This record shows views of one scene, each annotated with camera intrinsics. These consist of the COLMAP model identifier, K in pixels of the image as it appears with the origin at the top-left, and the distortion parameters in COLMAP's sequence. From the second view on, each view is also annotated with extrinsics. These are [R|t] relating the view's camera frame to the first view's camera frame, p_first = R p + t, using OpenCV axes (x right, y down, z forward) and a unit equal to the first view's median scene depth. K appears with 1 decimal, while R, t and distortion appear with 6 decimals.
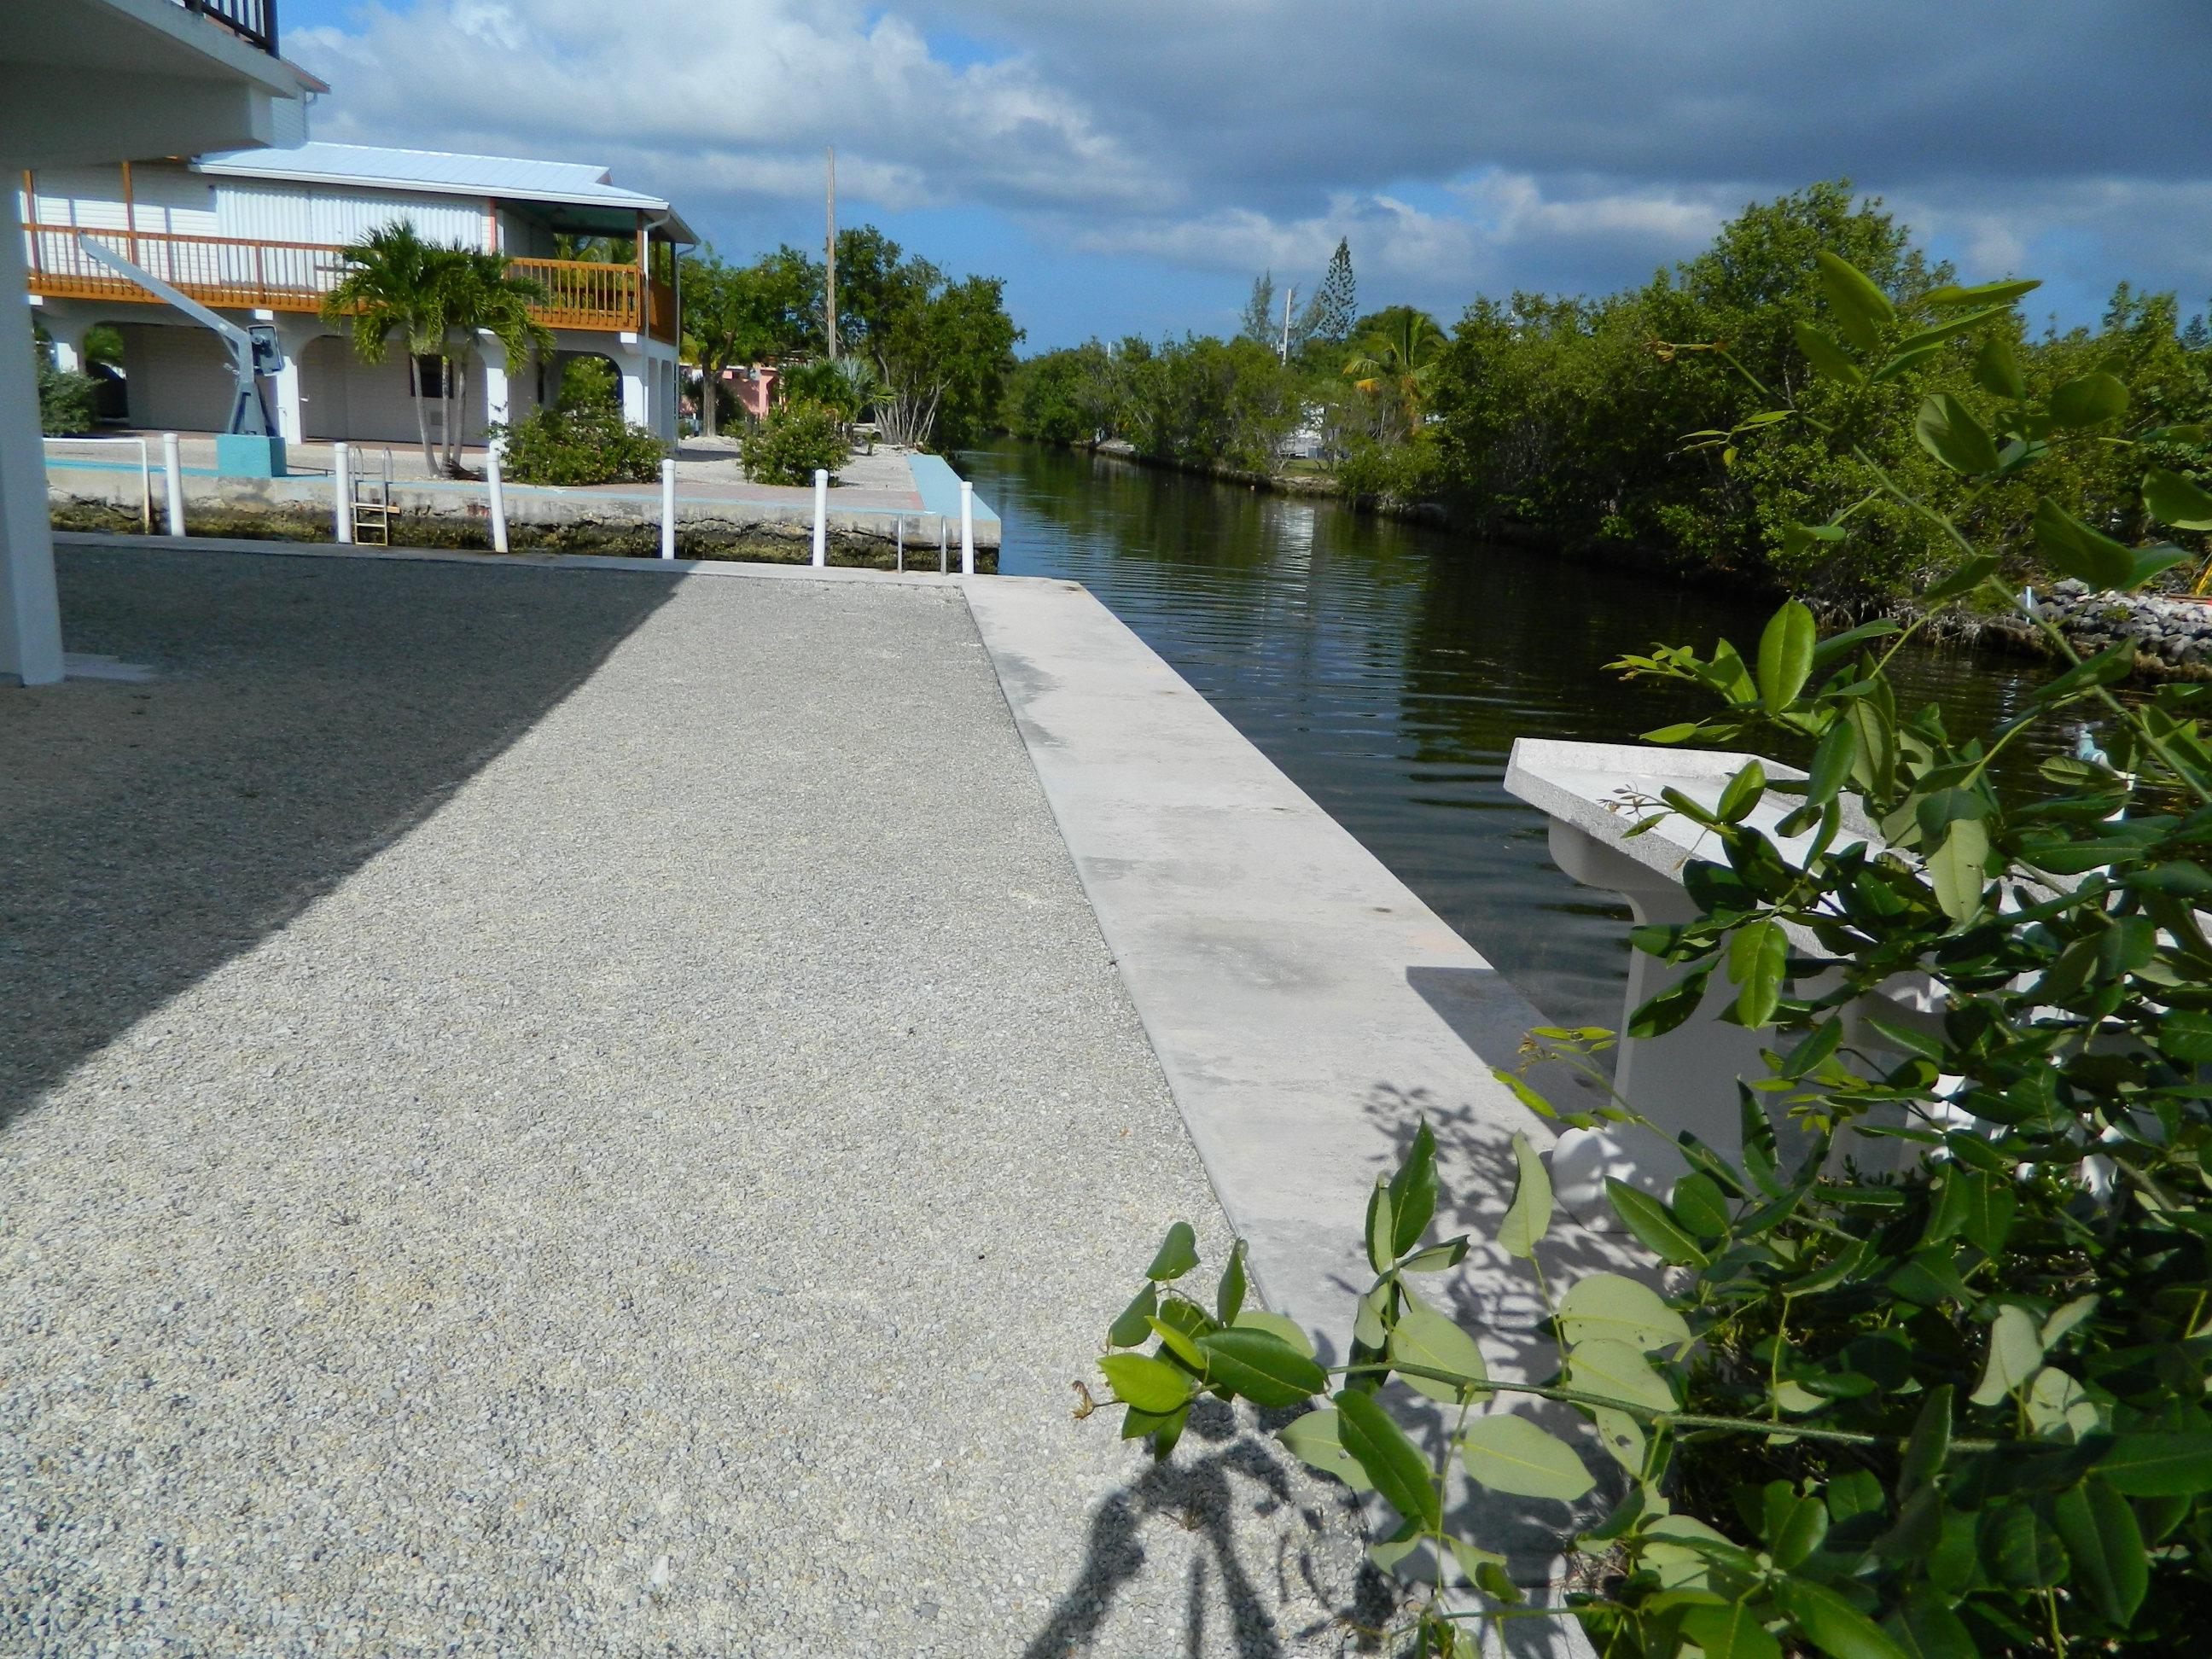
lens RADIAL K [[1650.2, 0, 1098.0], [0, 1650.2, 807.4], [0, 0, 1]] dist [0.007437, -0.002212]
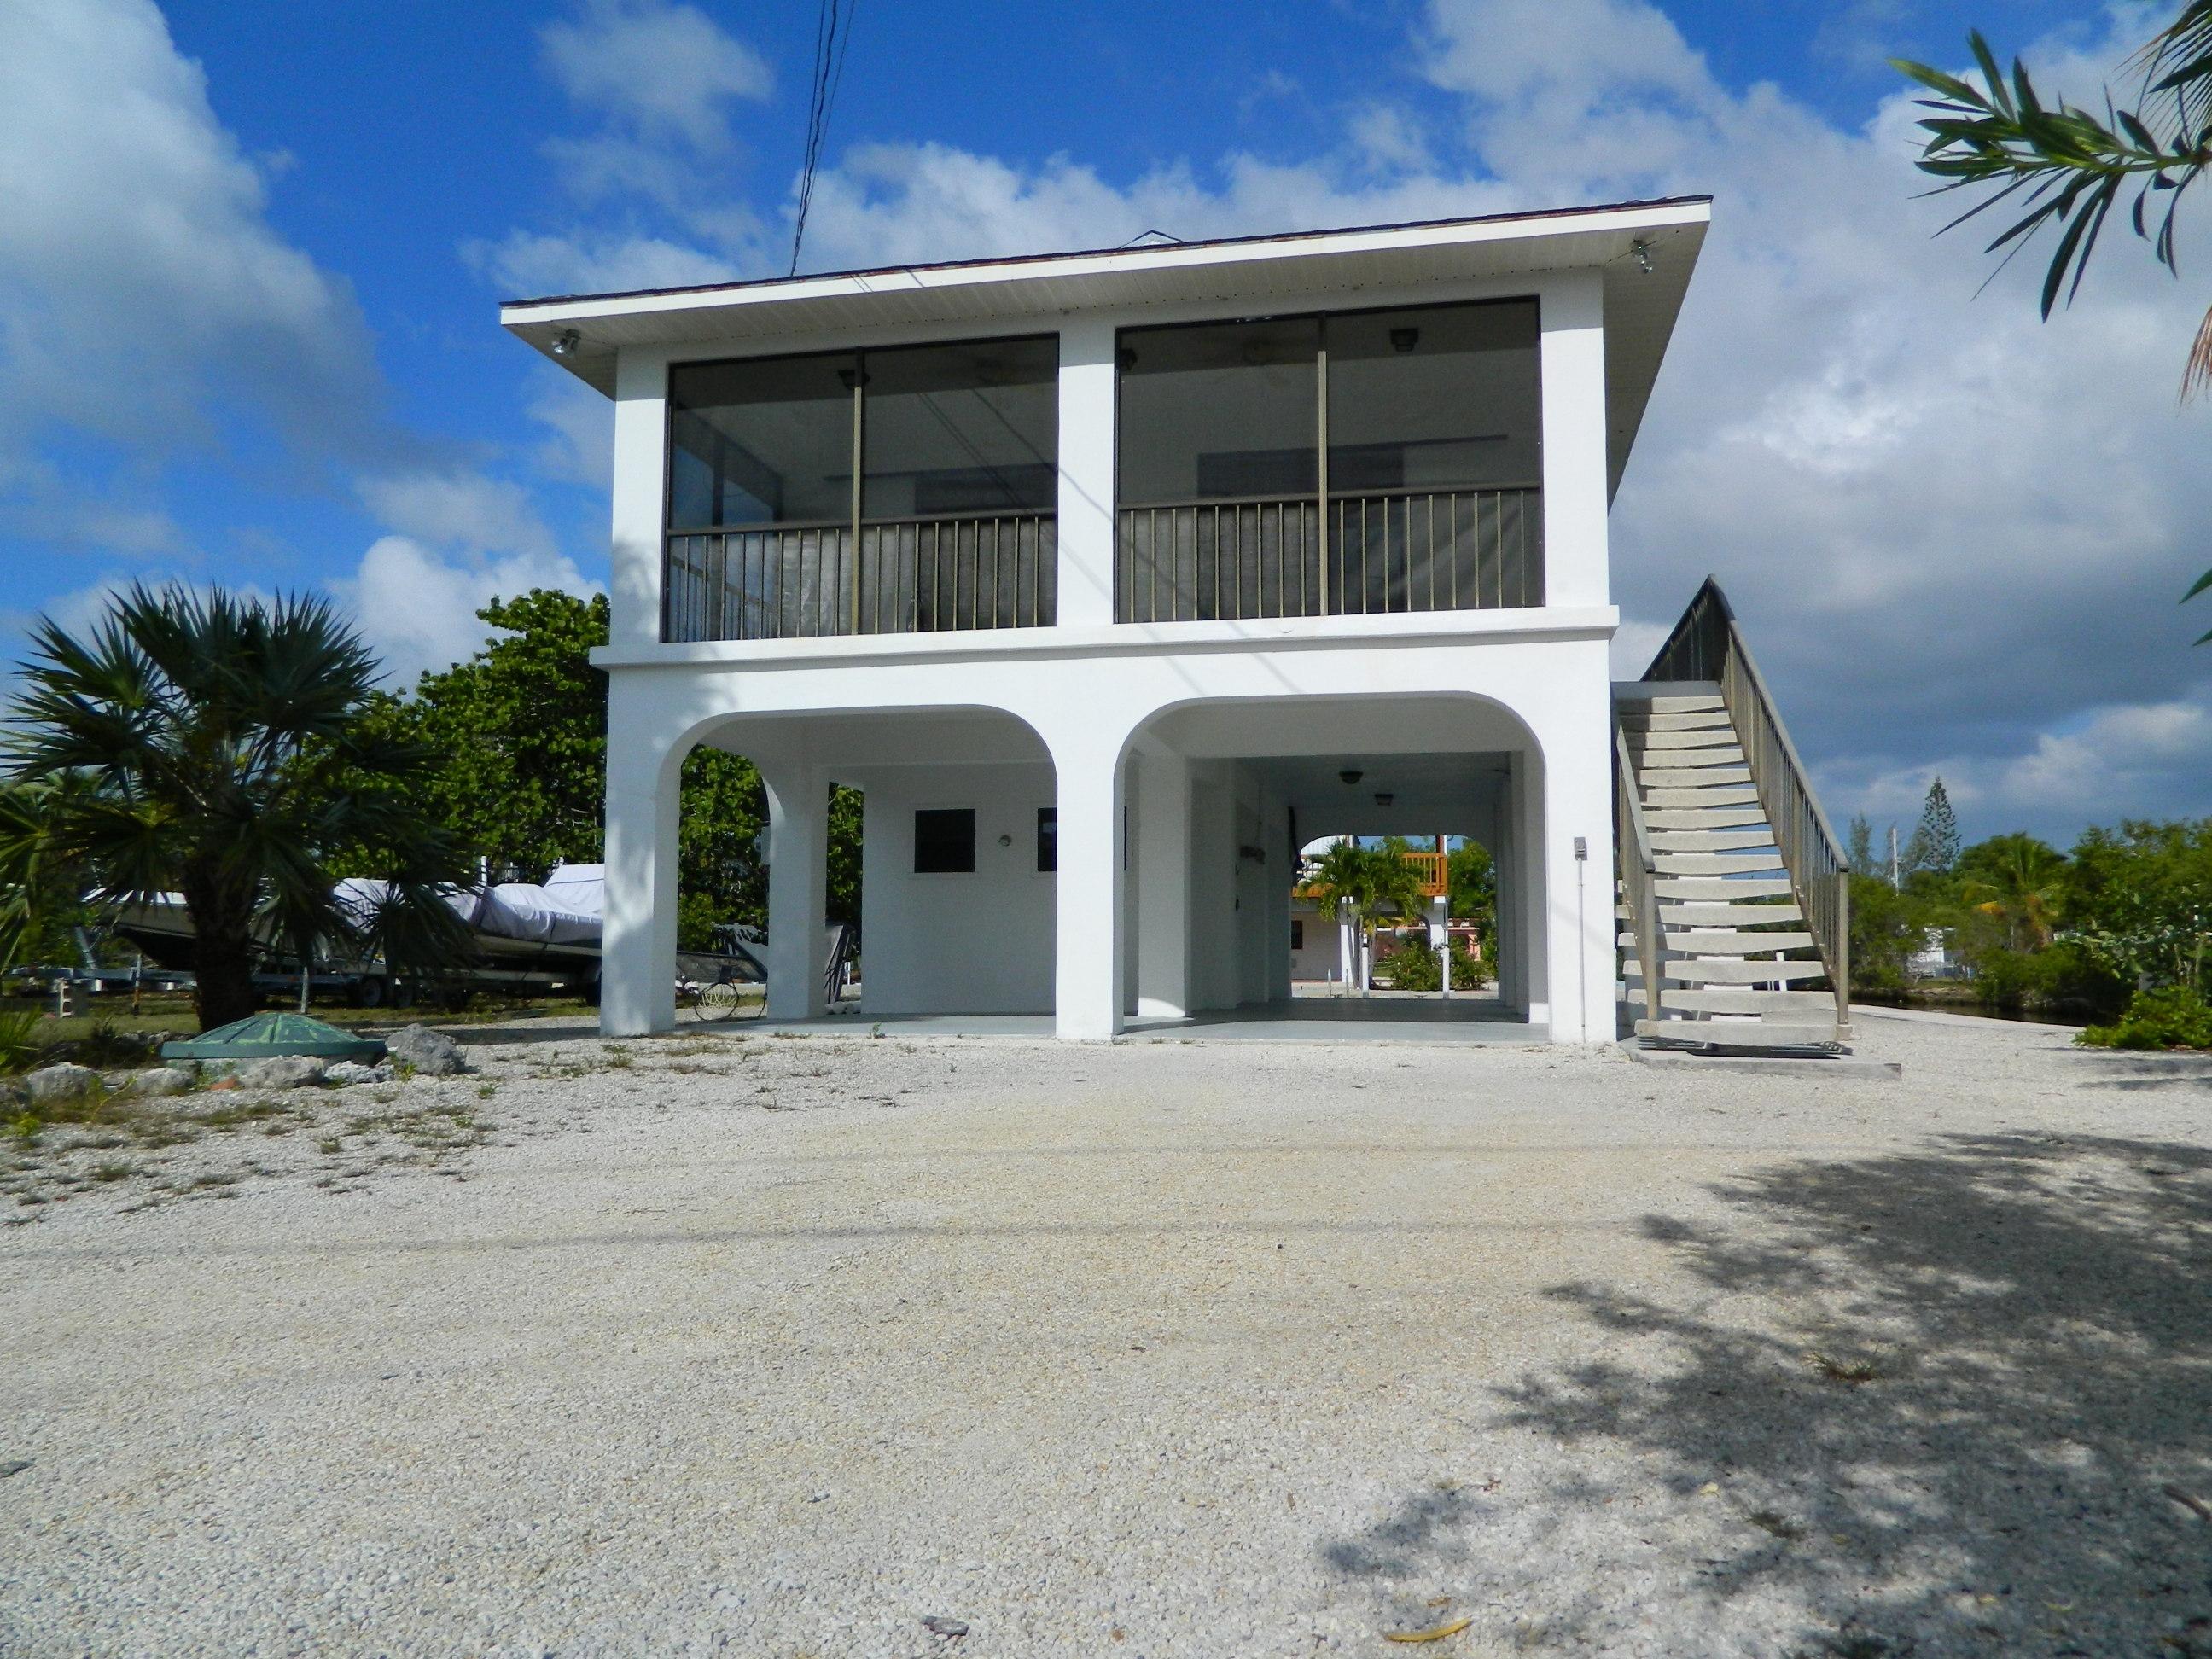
lens RADIAL K [[1650.2, 0, 1098.0], [0, 1650.2, 807.4], [0, 0, 1]] dist [0.007437, -0.002212]
pose [[0.944776, -0.084011, -0.316766, -0.094069], [-0.025485, 0.944822, -0.326592, 0.122235], [0.326725, 0.316629, 0.890504, -0.423579]]
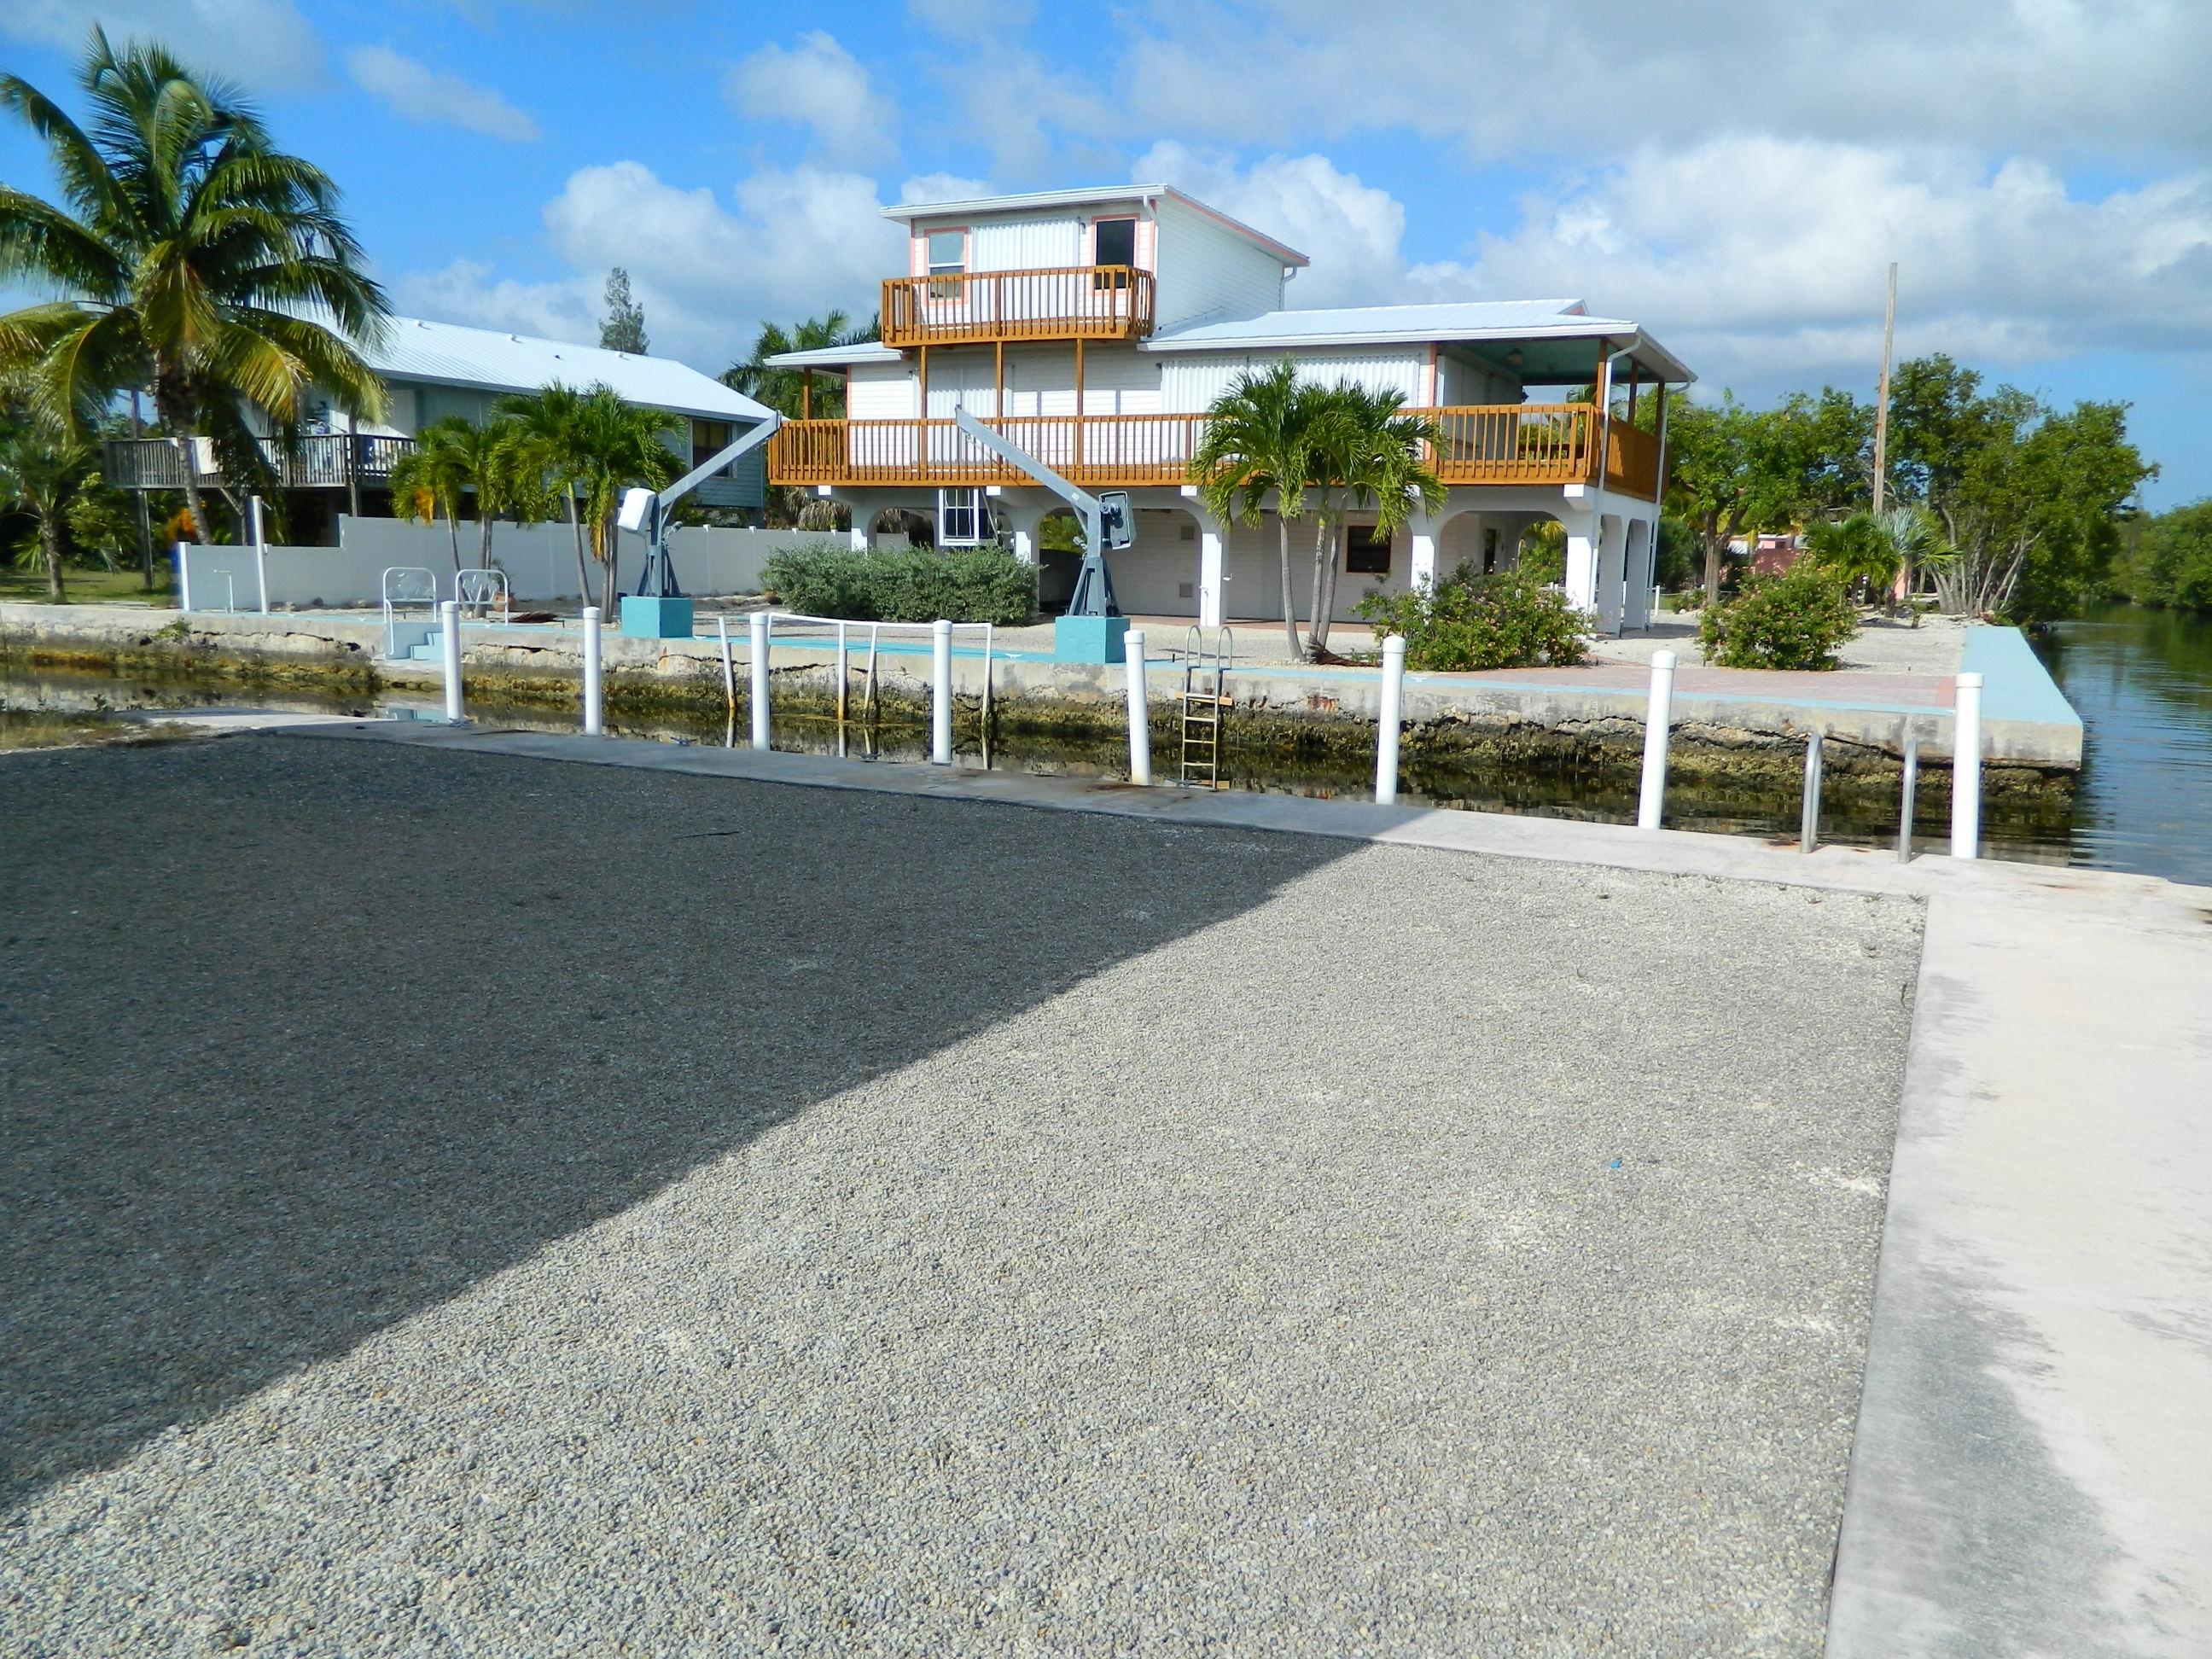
lens RADIAL K [[1650.2, 0, 1098.0], [0, 1650.2, 807.4], [0, 0, 1]] dist [0.007437, -0.002212]
pose [[0.820367, 0.045498, -0.570025, -0.004933], [-0.105526, 0.991755, -0.072712, -0.041804], [0.562016, 0.119803, 0.818404, 0.203315]]
